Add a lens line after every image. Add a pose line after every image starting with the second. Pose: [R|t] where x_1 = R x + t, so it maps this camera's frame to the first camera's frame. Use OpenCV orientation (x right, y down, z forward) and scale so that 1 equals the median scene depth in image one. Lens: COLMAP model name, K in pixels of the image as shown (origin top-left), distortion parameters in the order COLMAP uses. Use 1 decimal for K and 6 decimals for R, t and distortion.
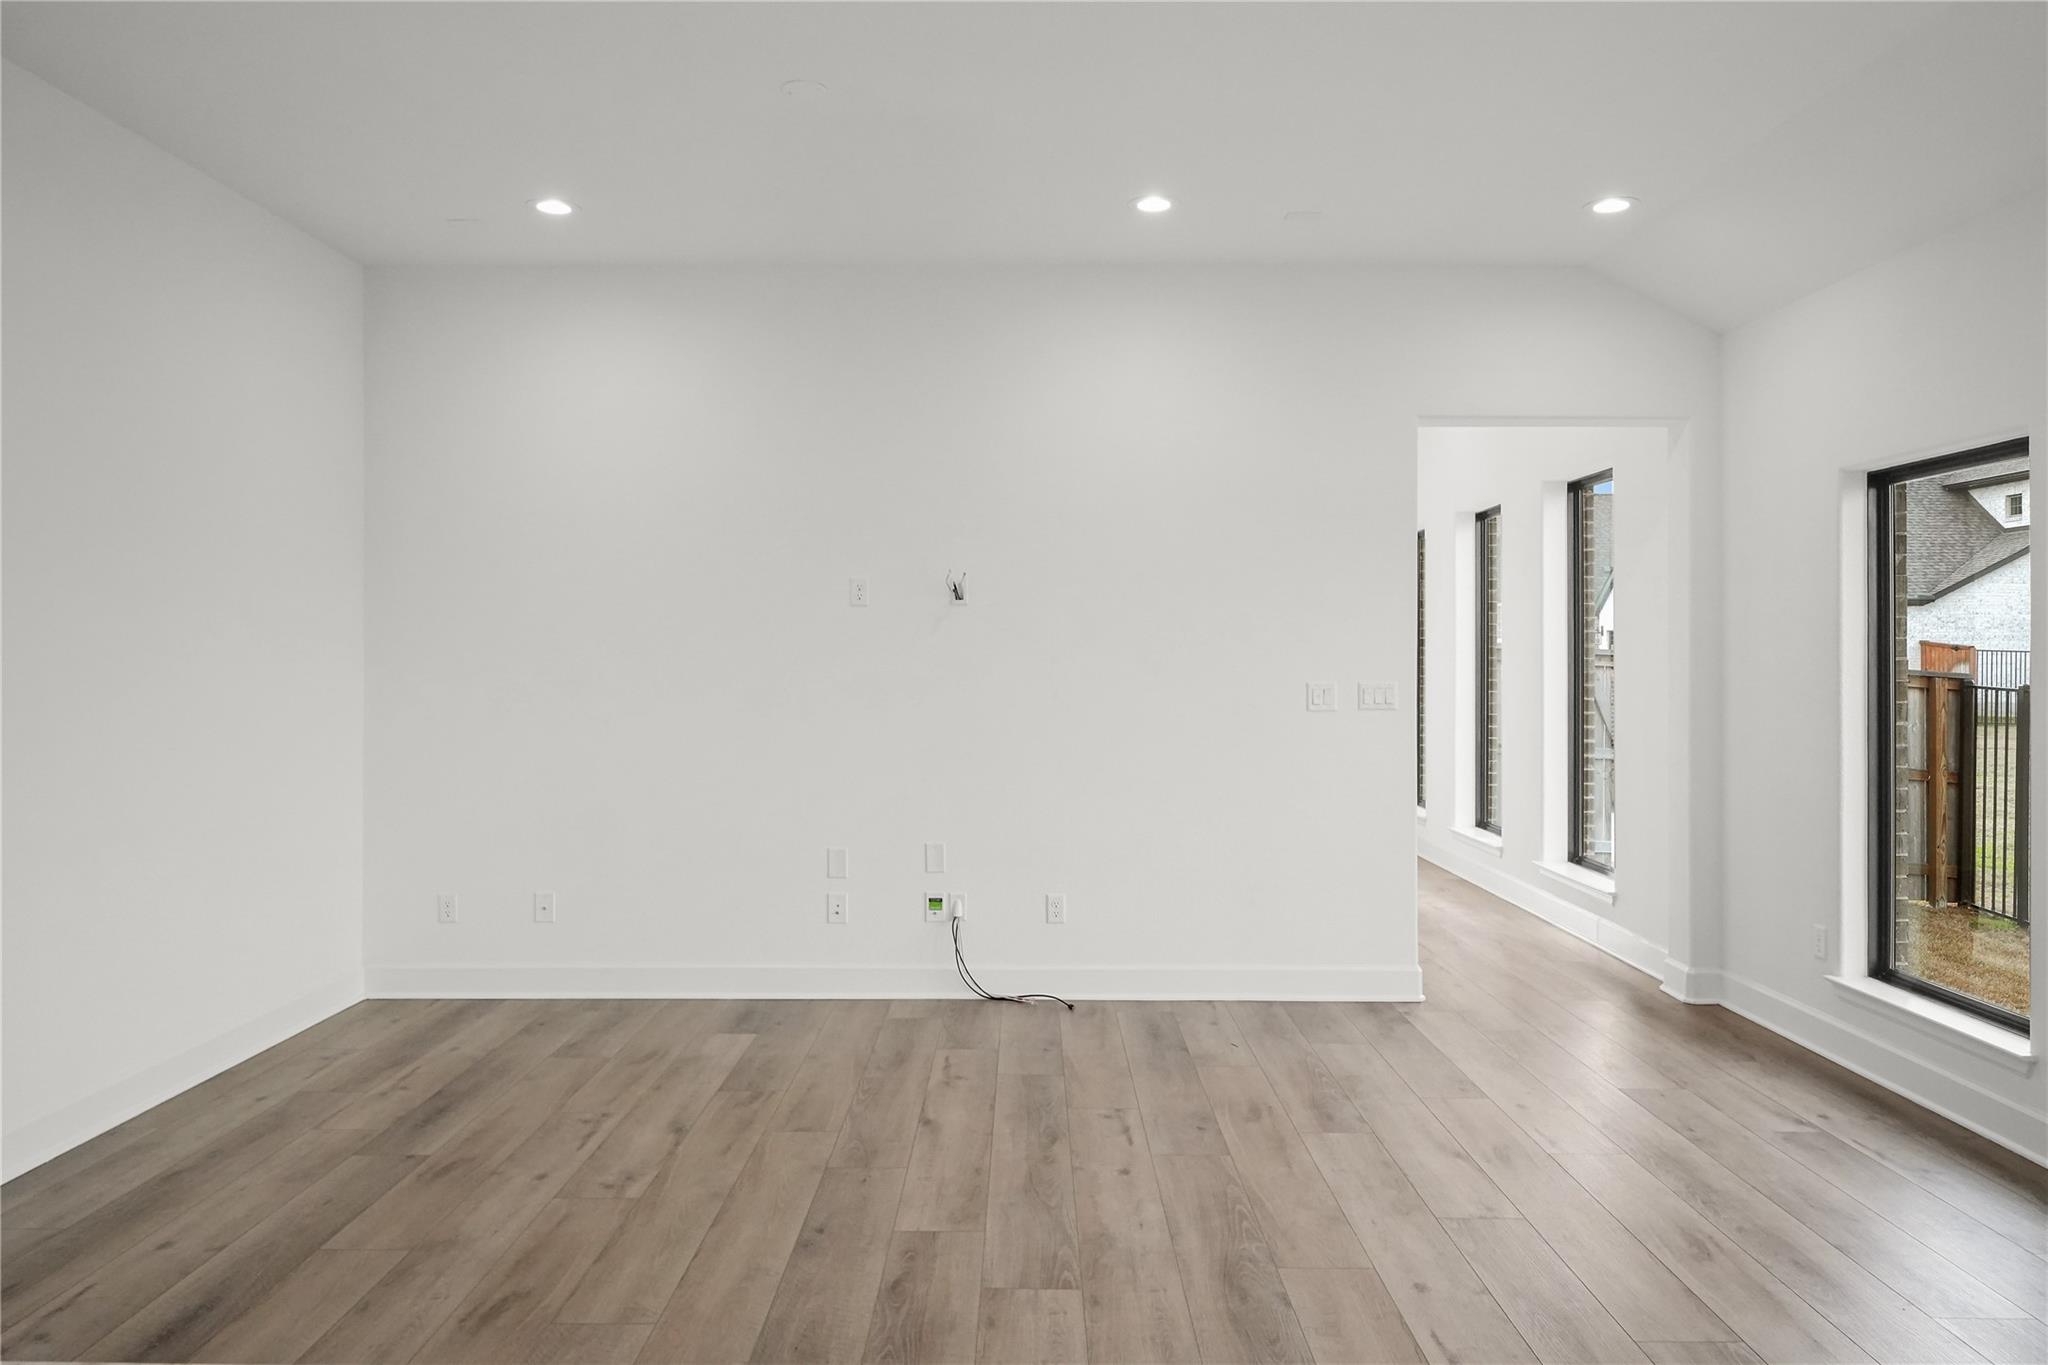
lens RADIAL K [[1316.9, 0, 1030.9], [0, 1316.9, 641.7], [0, 0, 1]] dist [-0.006115, -0.001858]
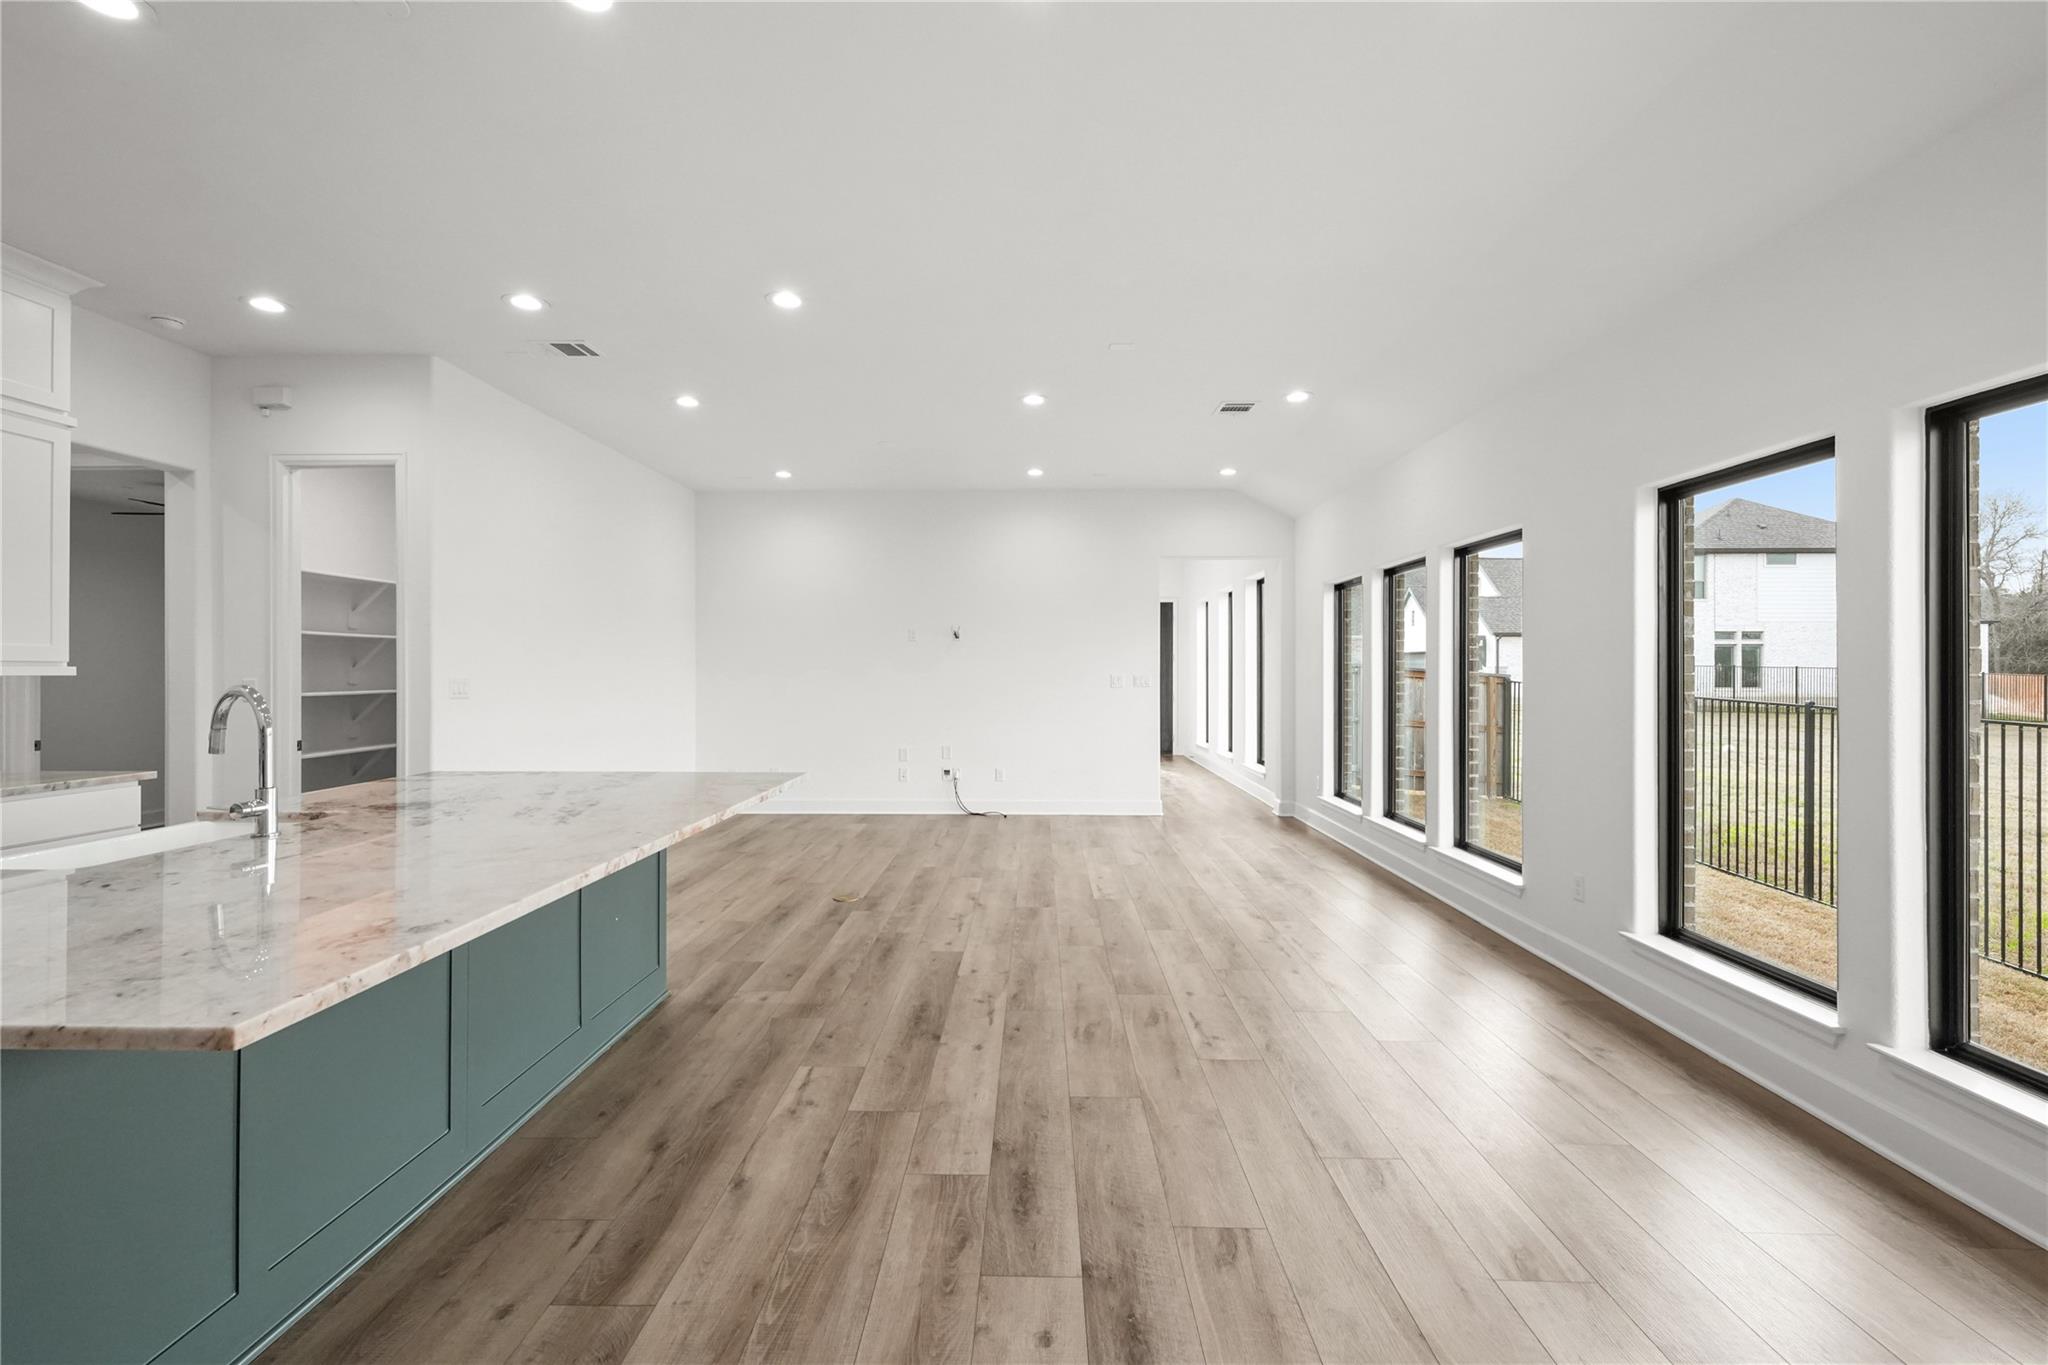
lens RADIAL K [[879.0, 0, 1023.6], [0, 879.0, 657.5], [0, 0, 1]] dist [0.001056, 0.000238]
pose [[0.999790, -0.002252, -0.020381, 0.121785], [0.002171, 0.999990, -0.004008, 0.010000], [0.020390, 0.003963, 0.999784, -0.686420]]
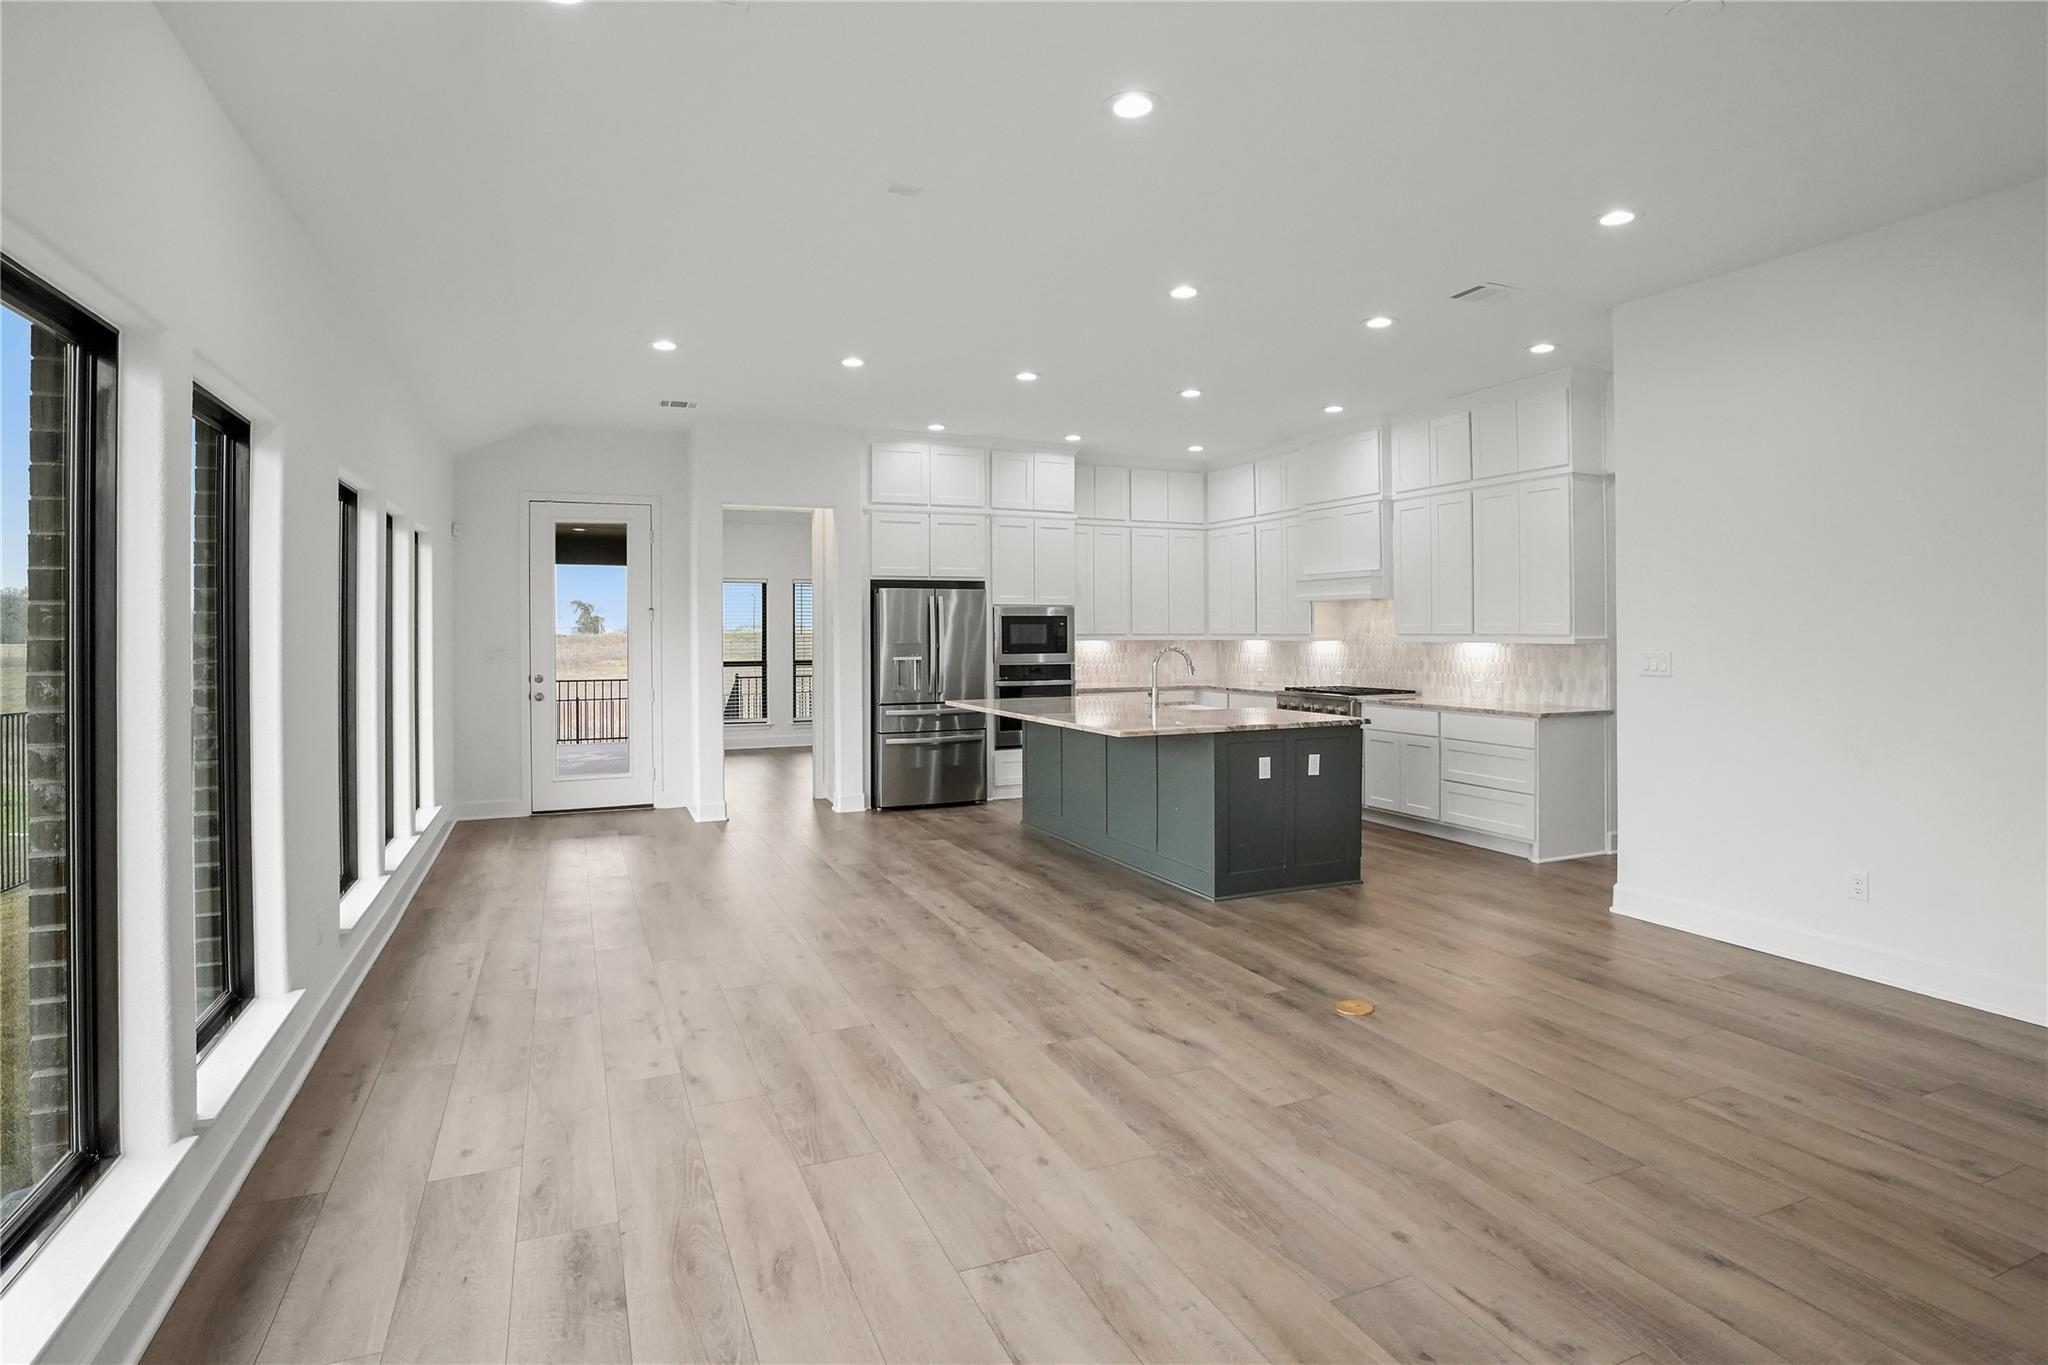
lens RADIAL K [[1046.3, 0, 1021.0], [0, 1046.3, 635.0], [0, 0, 1]] dist [-0.040435, -0.000223]
pose [[-0.917848, 0.003311, -0.396917, 0.499663], [0.006381, 0.999959, -0.006414, 0.014226], [0.396880, -0.008420, -0.917832, 1.354697]]
